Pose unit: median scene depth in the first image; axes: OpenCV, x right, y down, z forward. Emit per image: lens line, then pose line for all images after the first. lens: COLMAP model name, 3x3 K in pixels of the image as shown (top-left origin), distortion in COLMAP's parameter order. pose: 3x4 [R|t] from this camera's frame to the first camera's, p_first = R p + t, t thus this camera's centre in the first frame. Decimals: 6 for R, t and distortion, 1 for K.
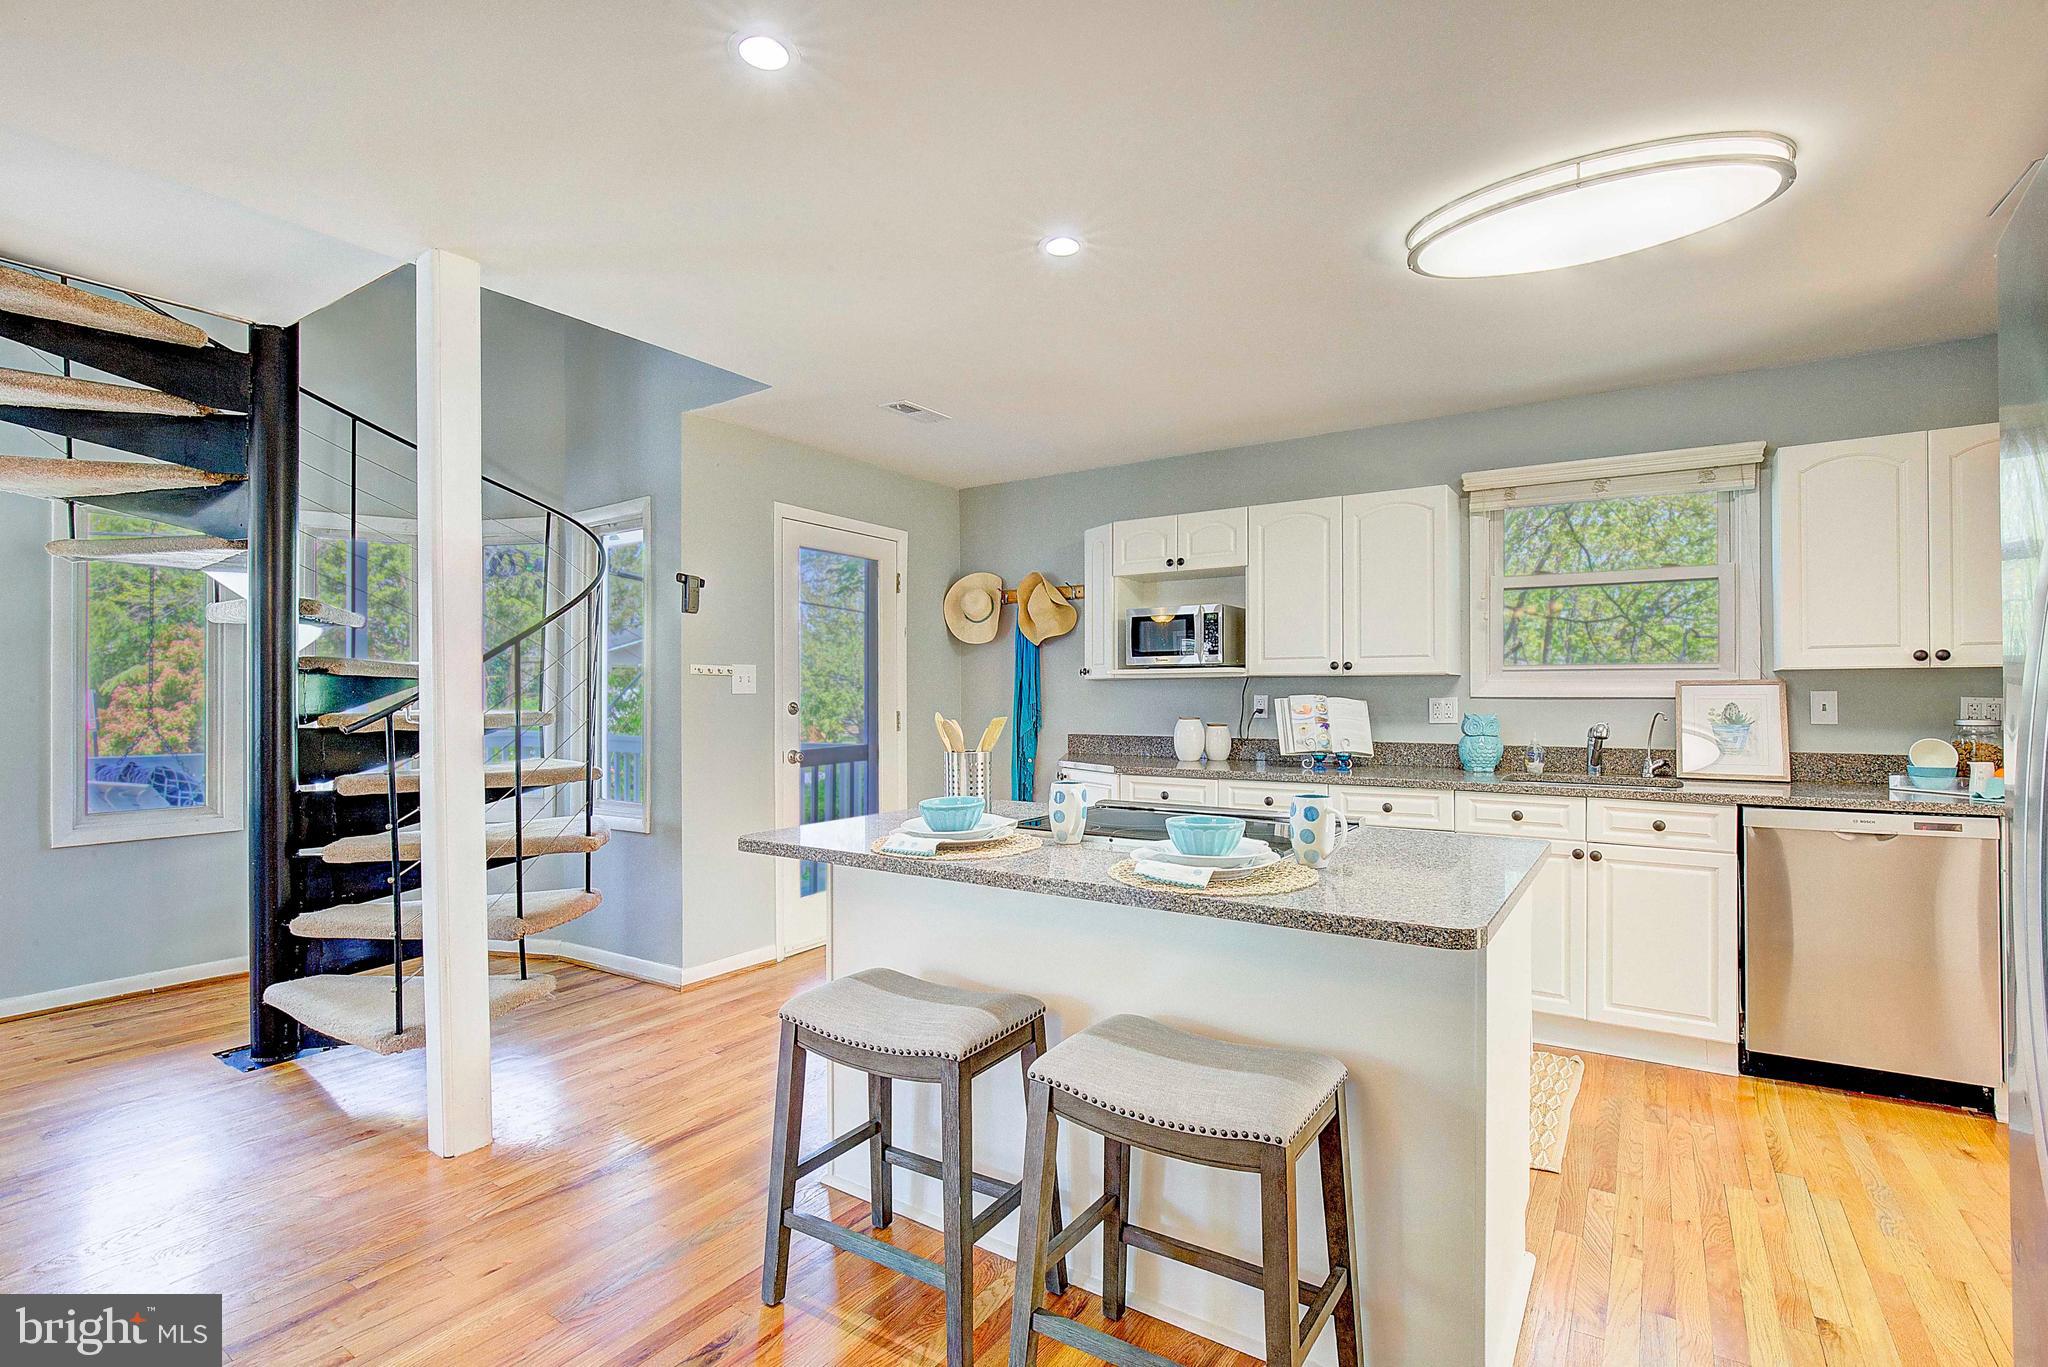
lens RADIAL K [[940.6, 0, 1045.1], [0, 940.6, 696.9], [0, 0, 1]] dist [-0.013928, 0.000172]
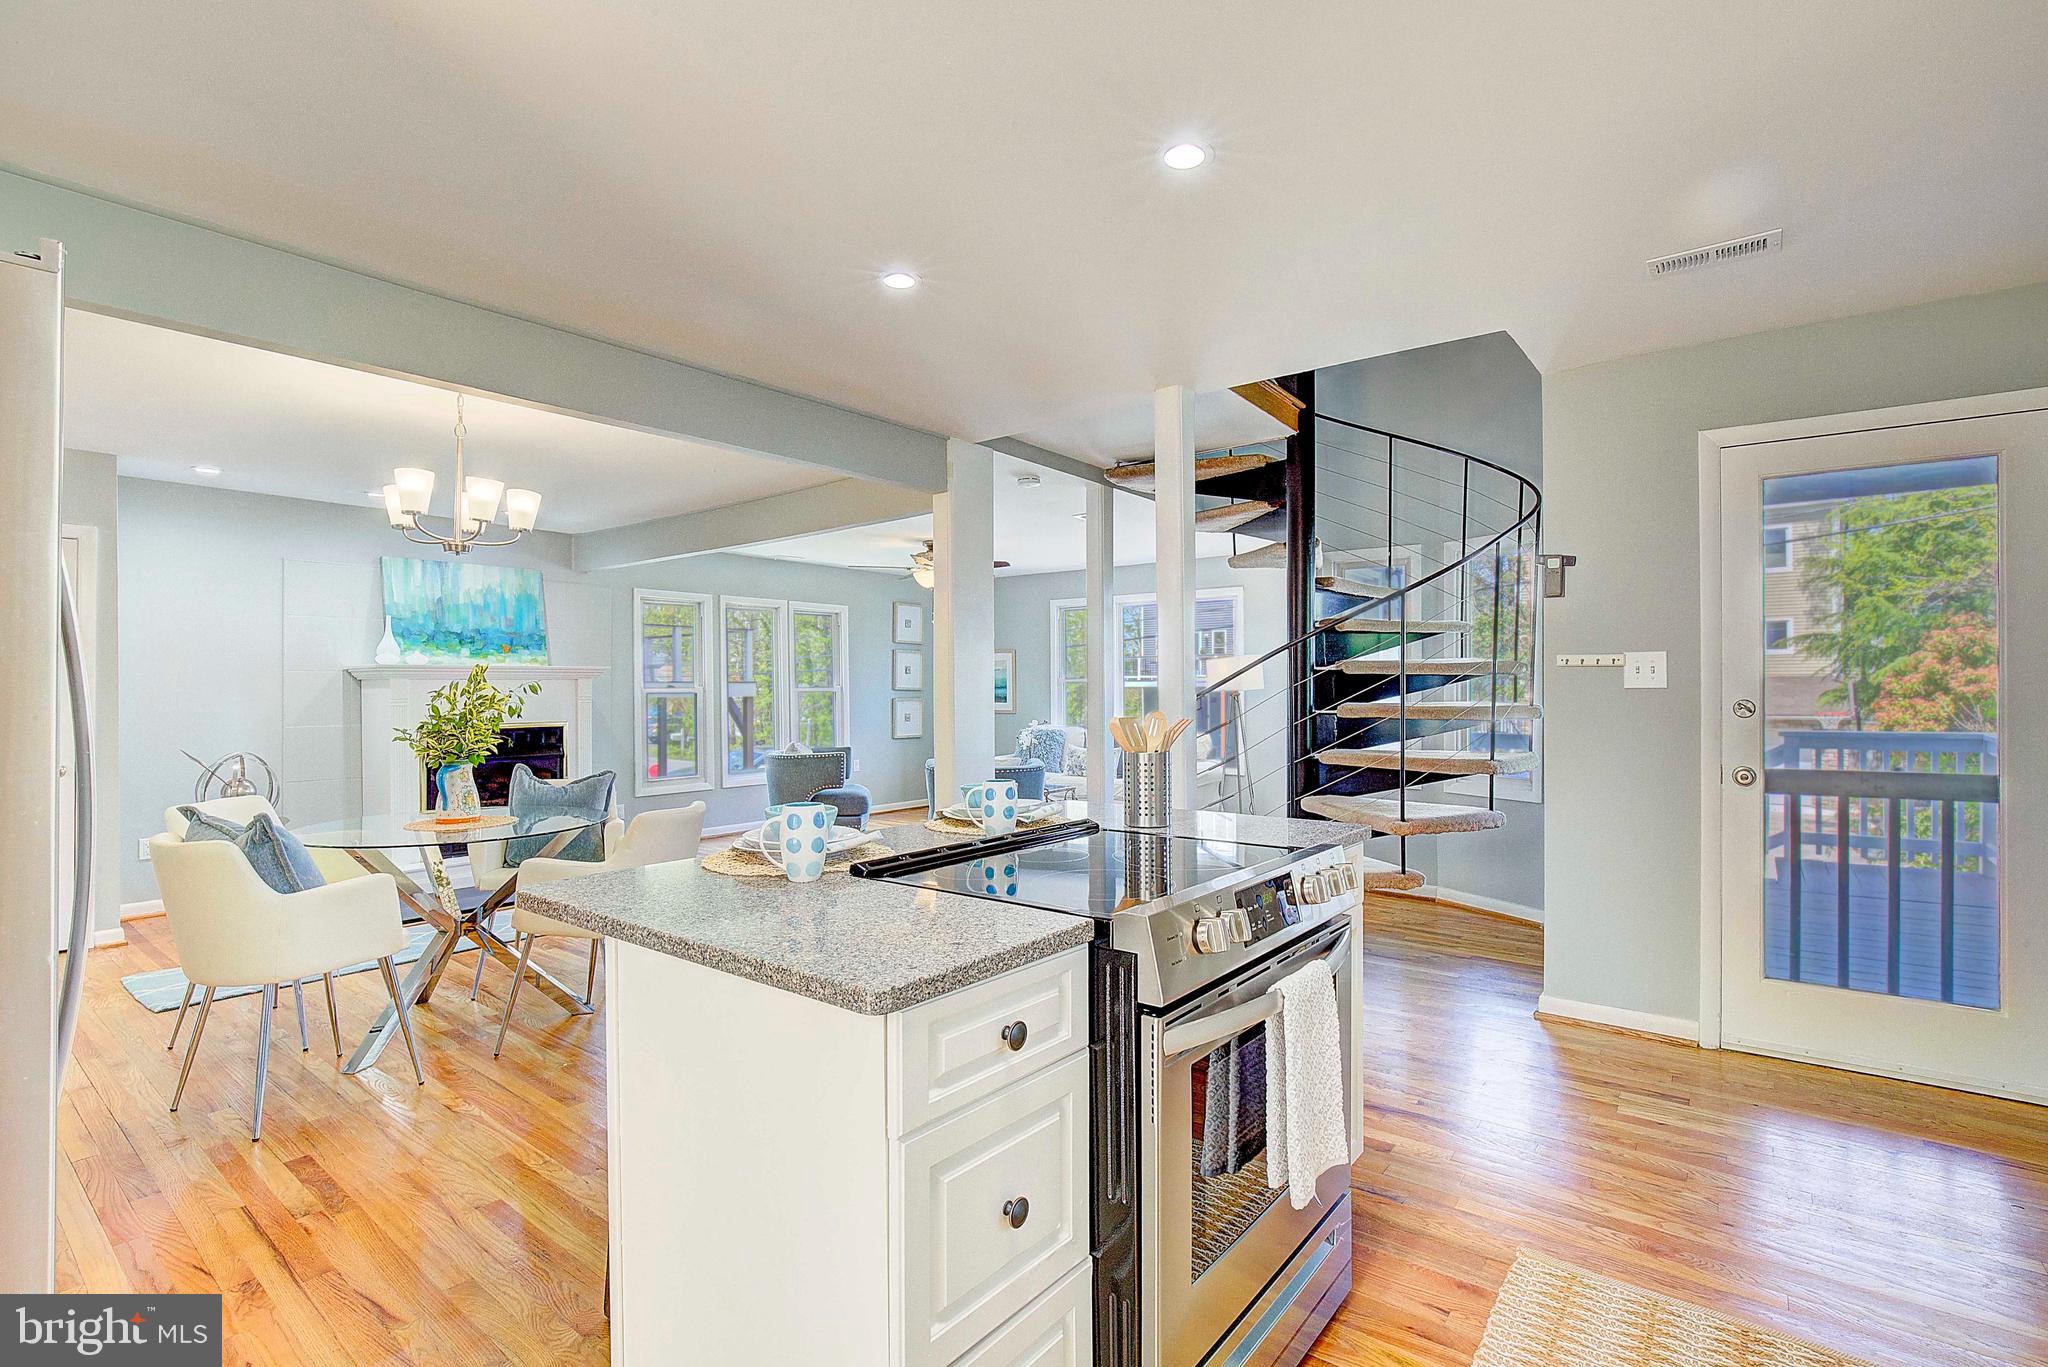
lens RADIAL K [[938.9, 0, 1033.5], [0, 938.9, 683.1], [0, 0, 1]] dist [-0.014237, 0.000640]
pose [[-0.075317, -0.003381, -0.997154, 0.521711], [0.000649, 0.999994, -0.003440, -0.005658], [0.997159, -0.000906, -0.075315, 0.560401]]
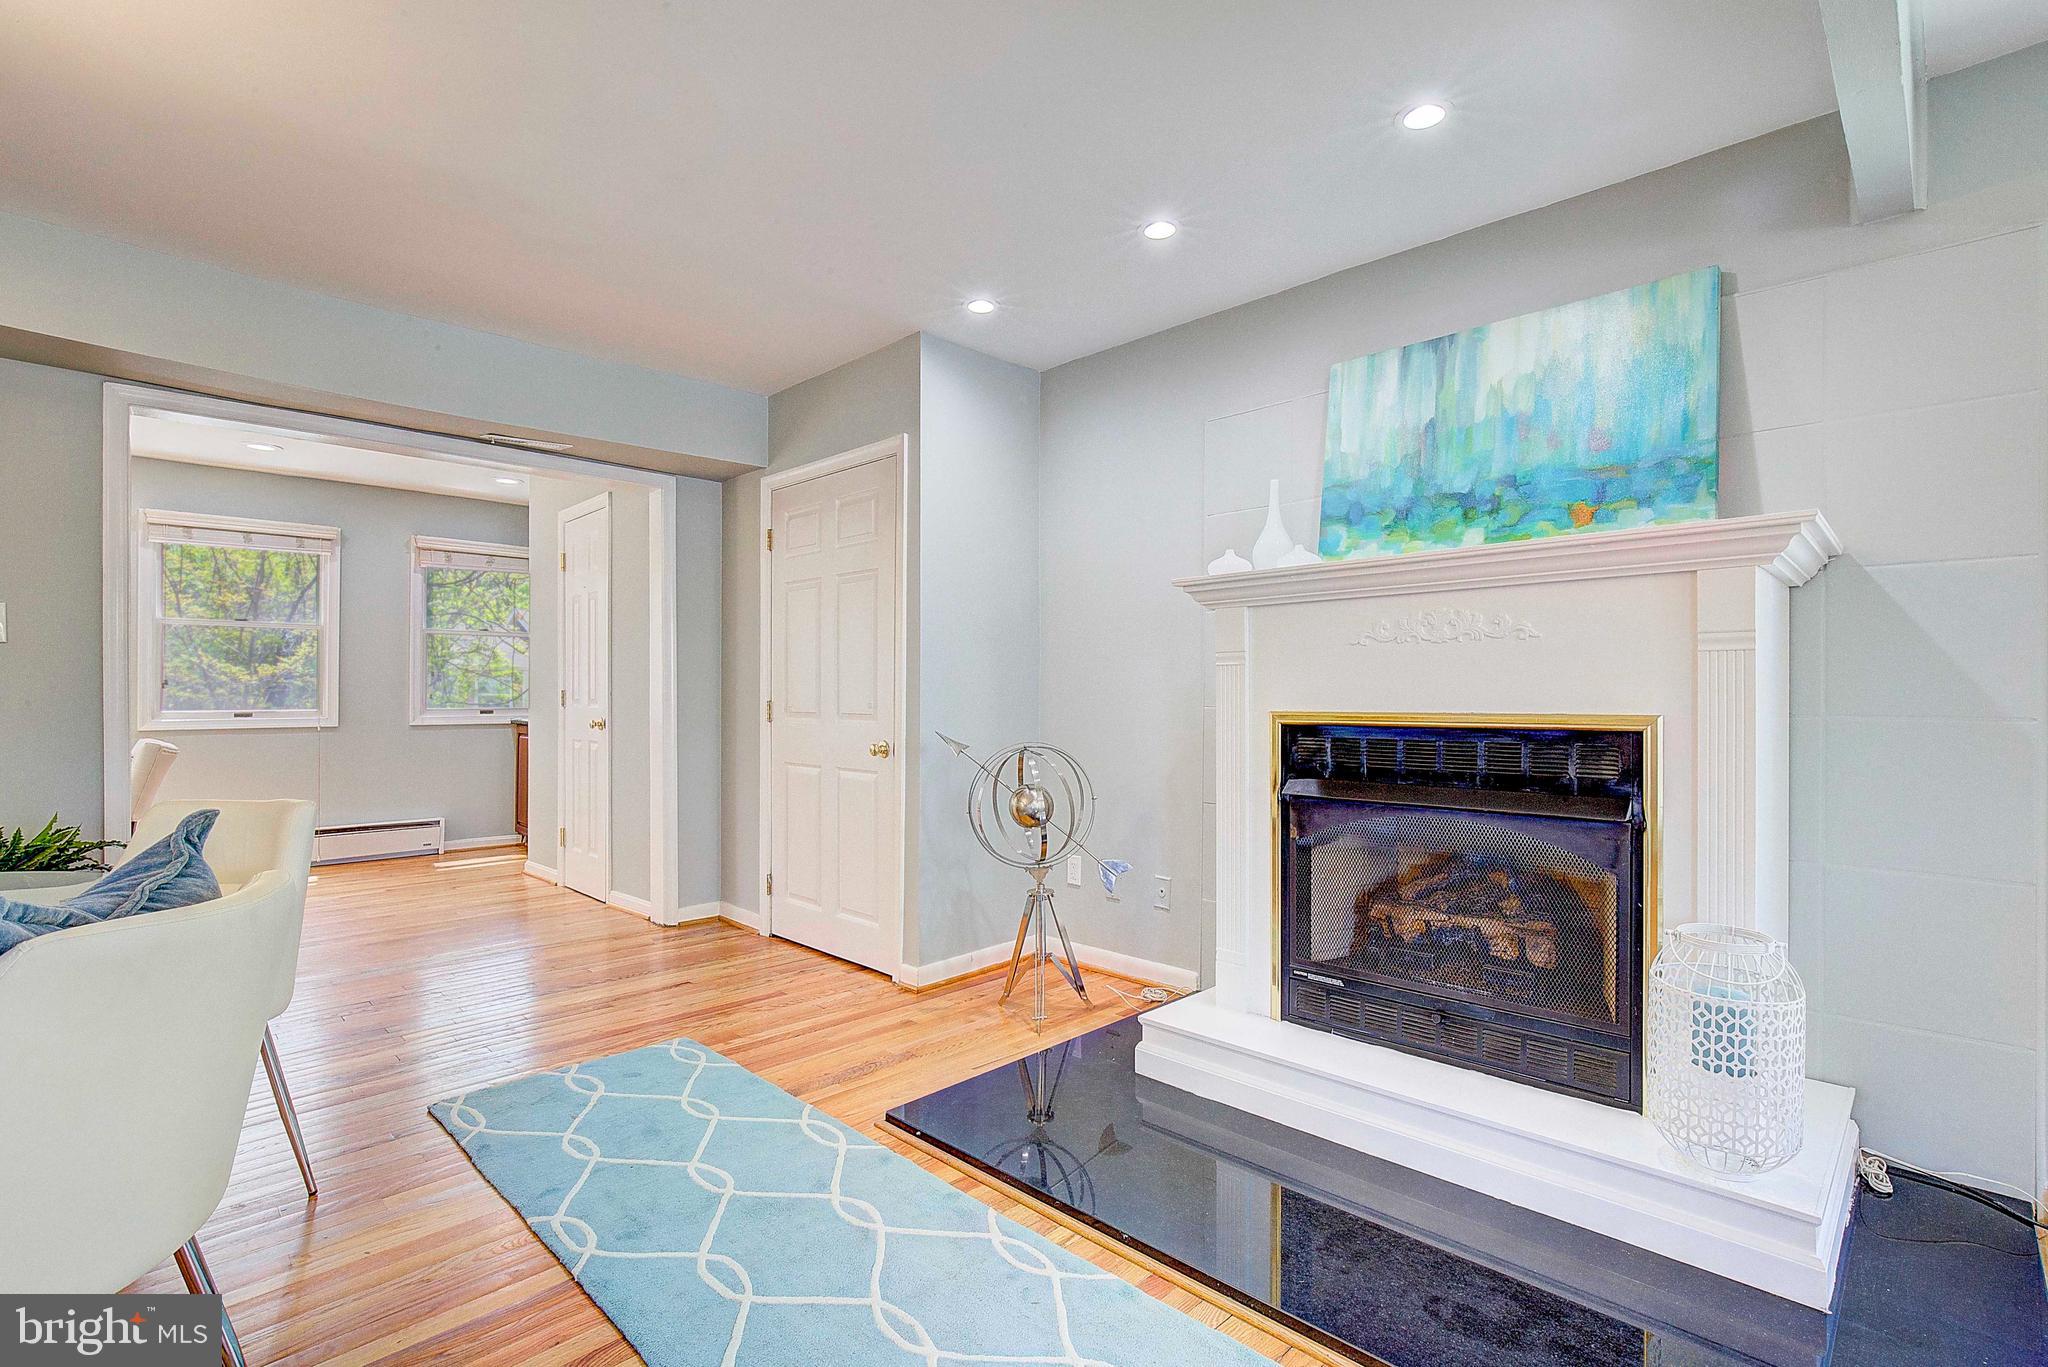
lens RADIAL K [[940.6, 0, 1045.1], [0, 940.6, 696.9], [0, 0, 1]] dist [-0.013928, 0.000172]
pose [[-0.983204, 0.001123, 0.182507, -0.803432], [0.001068, 0.999999, -0.000397, 0.044891], [-0.182508, -0.000195, -0.983204, 0.170398]]
